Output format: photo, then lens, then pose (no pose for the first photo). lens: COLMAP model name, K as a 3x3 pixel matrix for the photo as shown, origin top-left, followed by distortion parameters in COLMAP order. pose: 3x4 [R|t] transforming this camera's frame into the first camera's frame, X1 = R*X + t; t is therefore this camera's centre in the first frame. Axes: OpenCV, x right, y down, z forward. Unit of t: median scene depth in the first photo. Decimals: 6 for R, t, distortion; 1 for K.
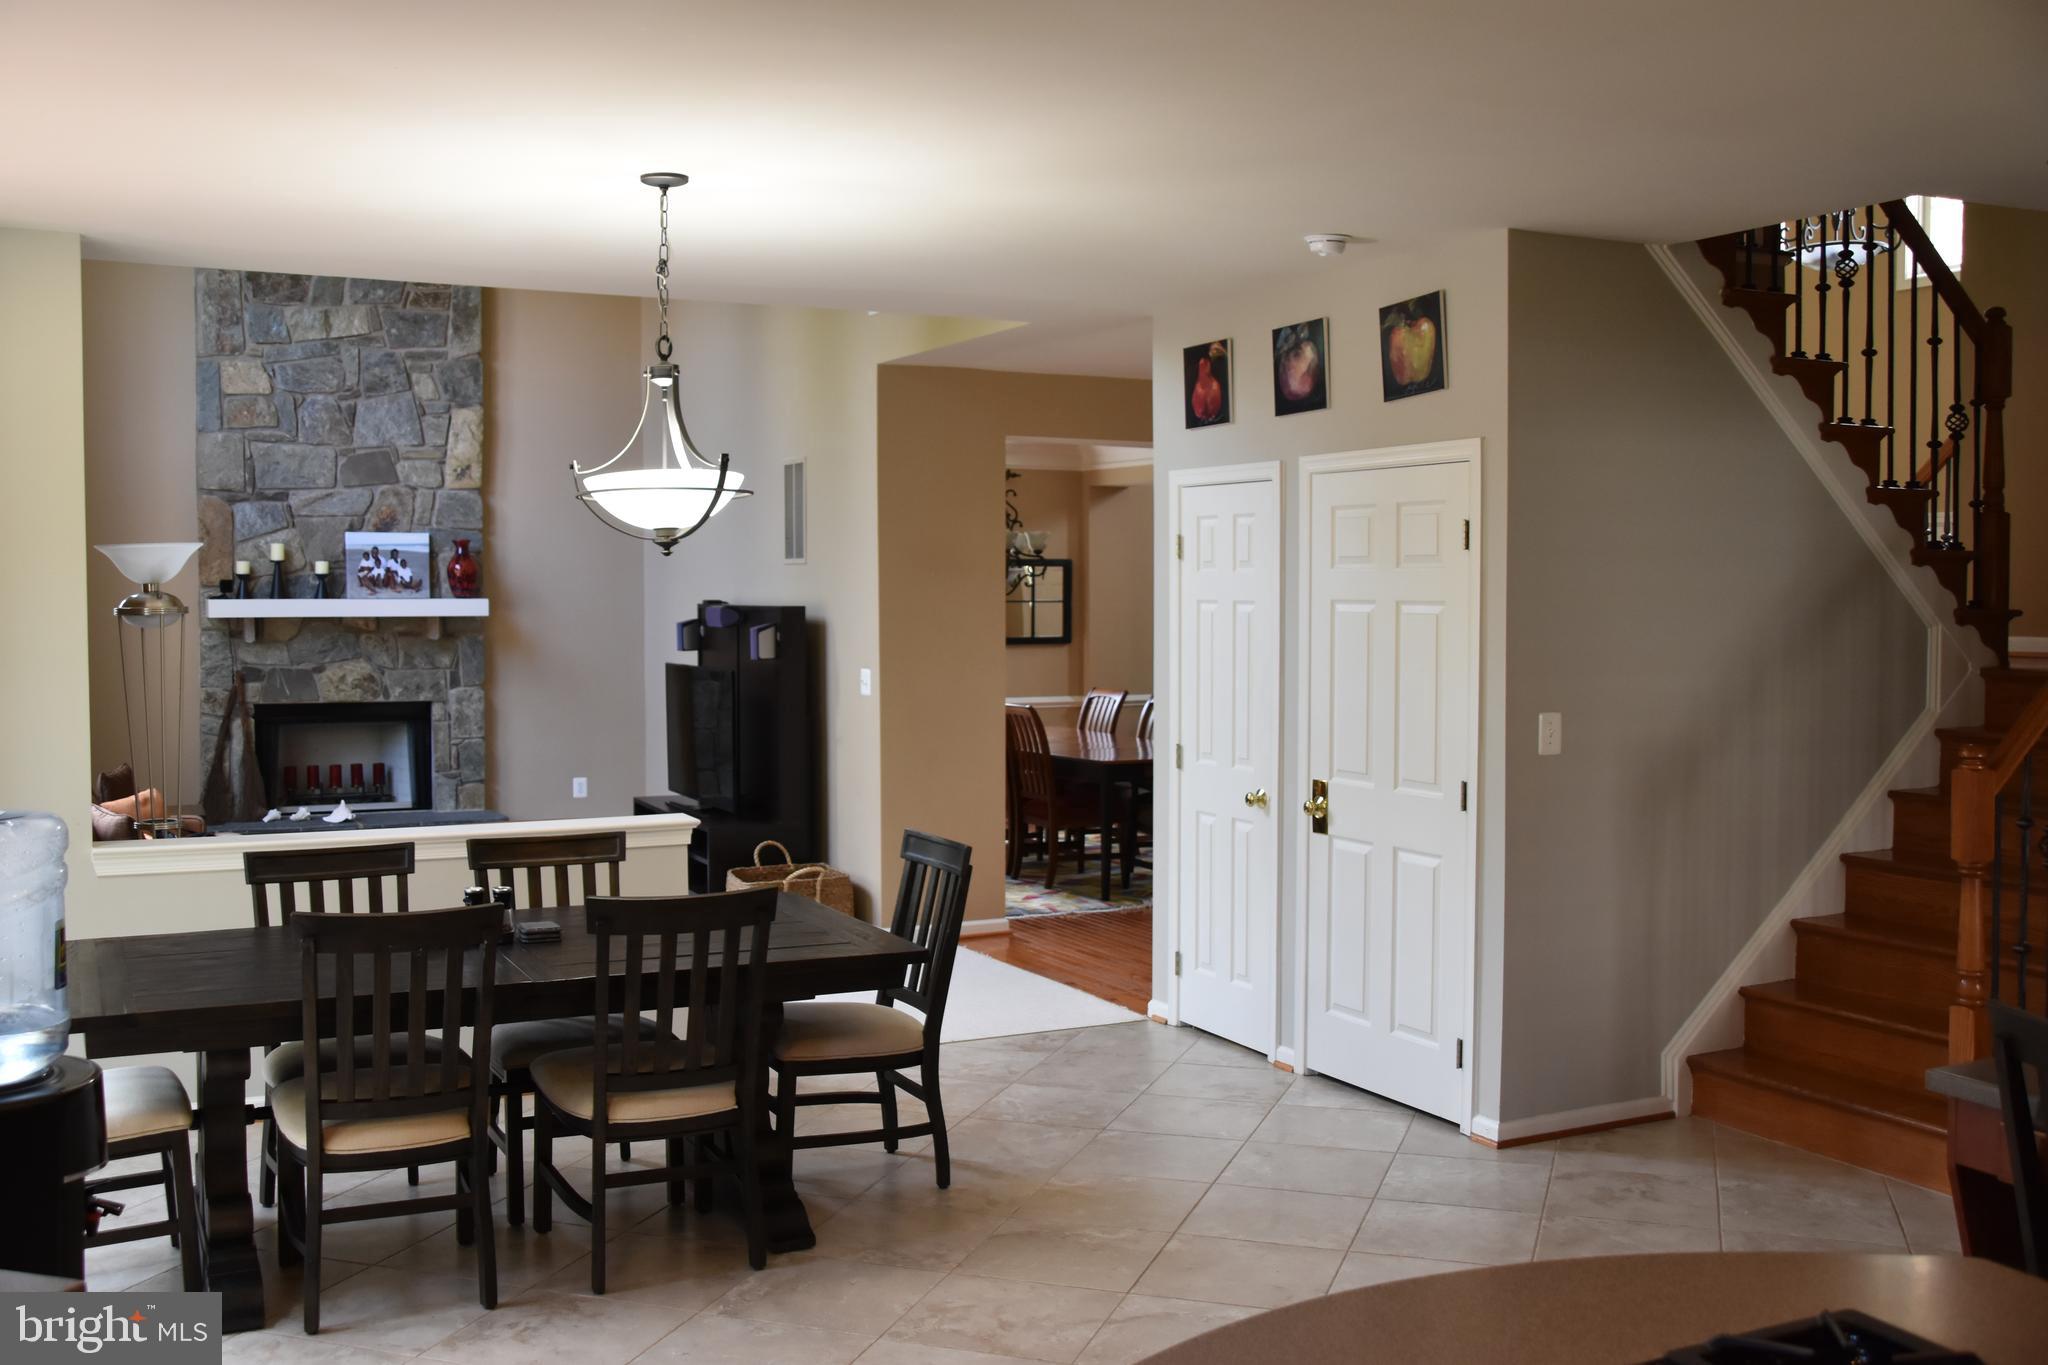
lens RADIAL K [[1958.0, 0, 1024.0], [0, 1958.0, 682.5], [0, 0, 1]] dist [-0.146288, 0.298885]
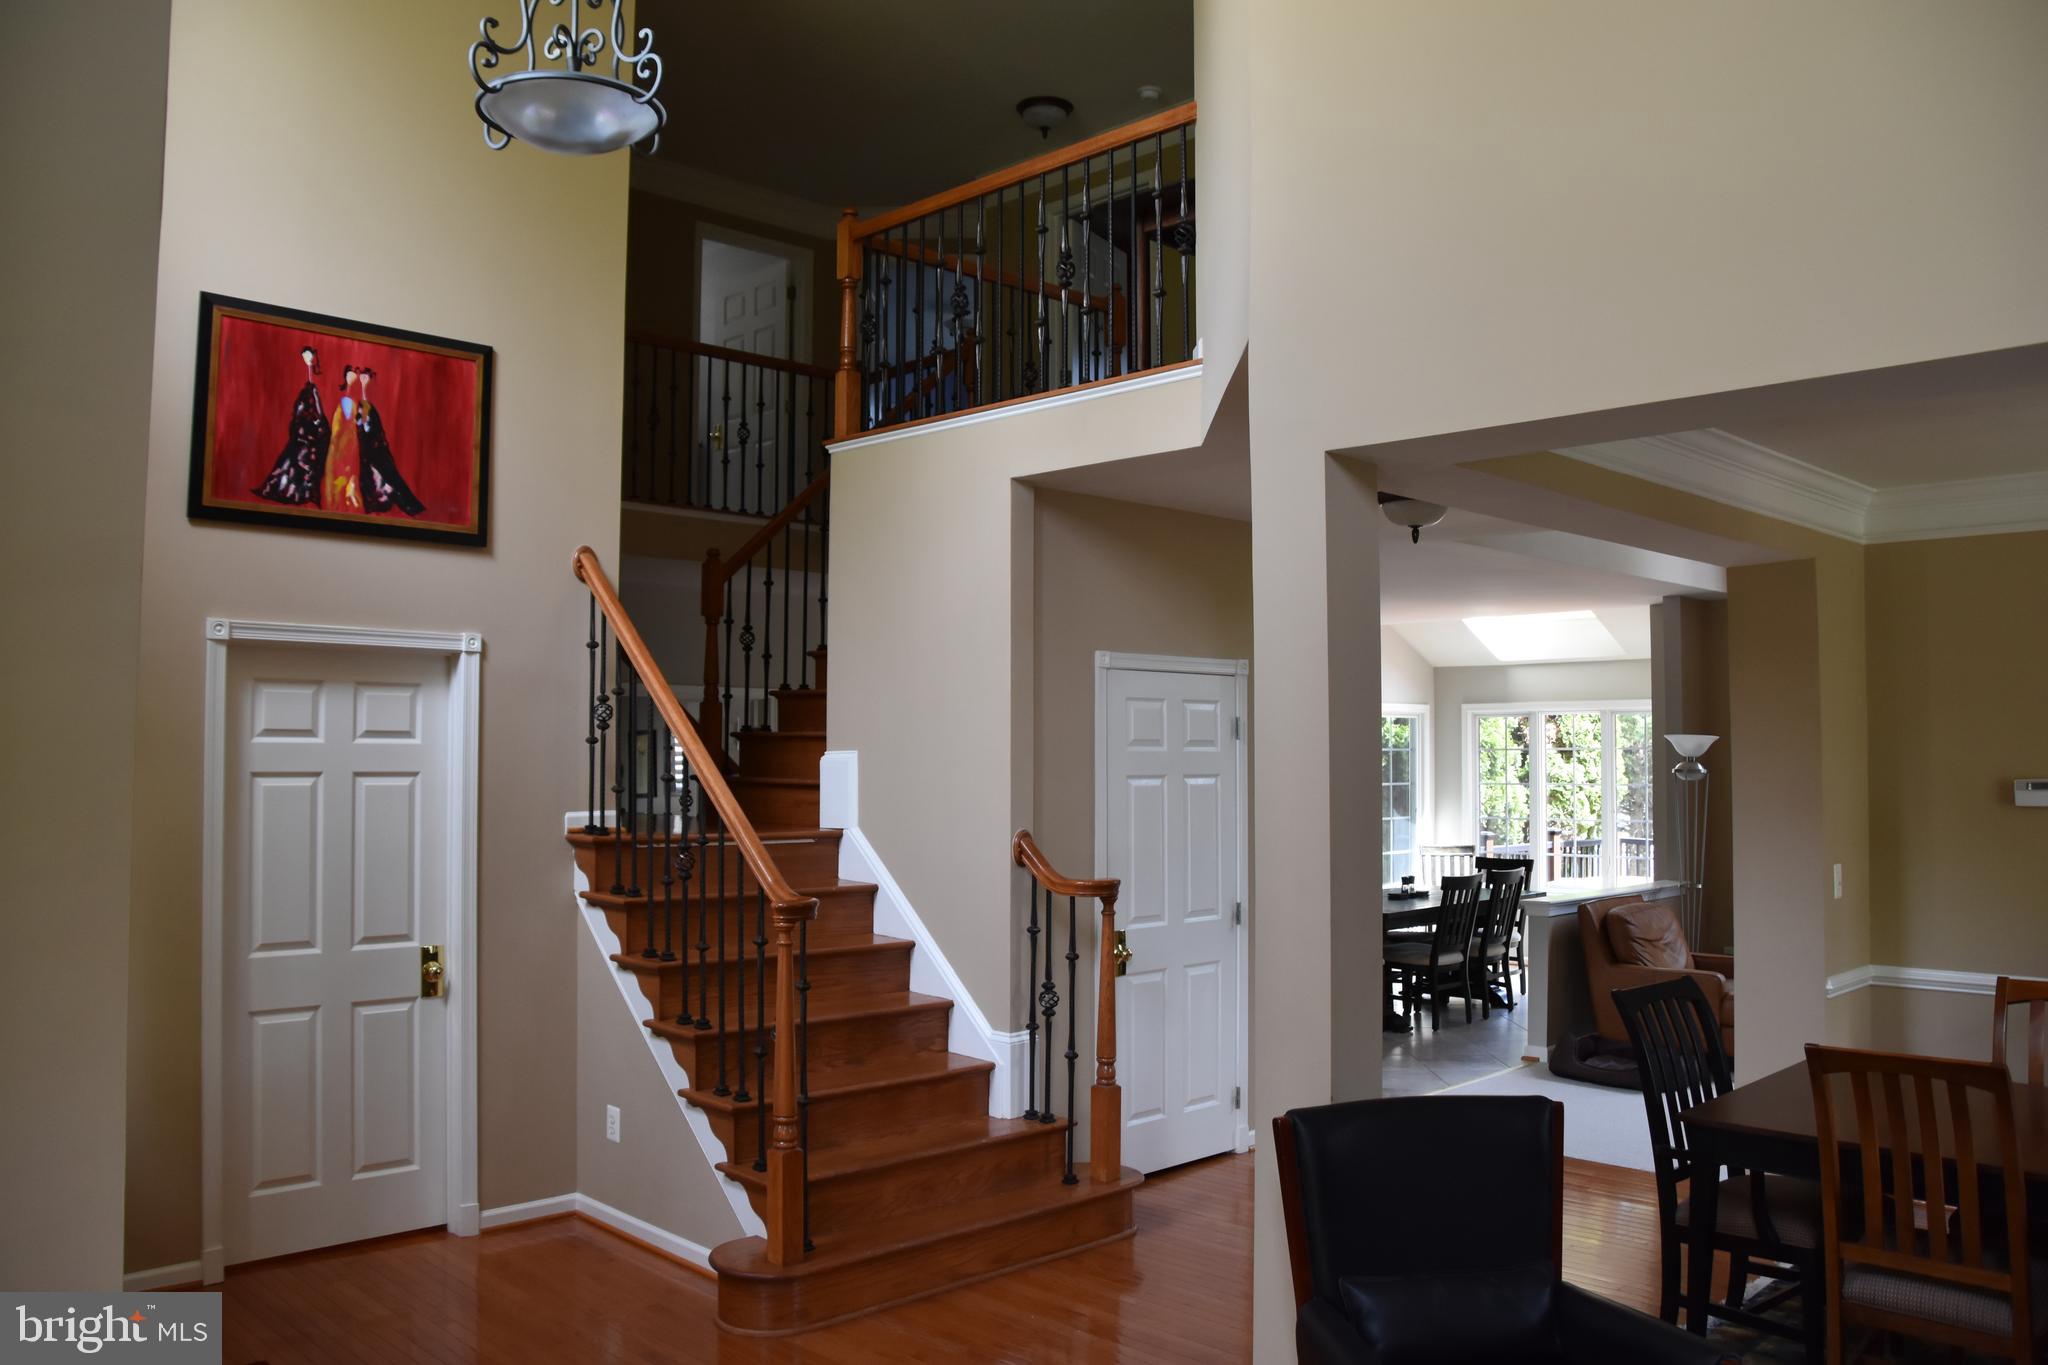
lens RADIAL K [[1603.9, 0, 1024.0], [0, 1603.9, 682.5], [0, 0, 1]] dist [-0.165662, 0.115803]
pose [[-0.310537, 0.047194, 0.949389, -0.752513], [0.041482, 0.998488, -0.036066, -0.066515], [-0.949656, 0.028183, -0.312025, 1.365841]]
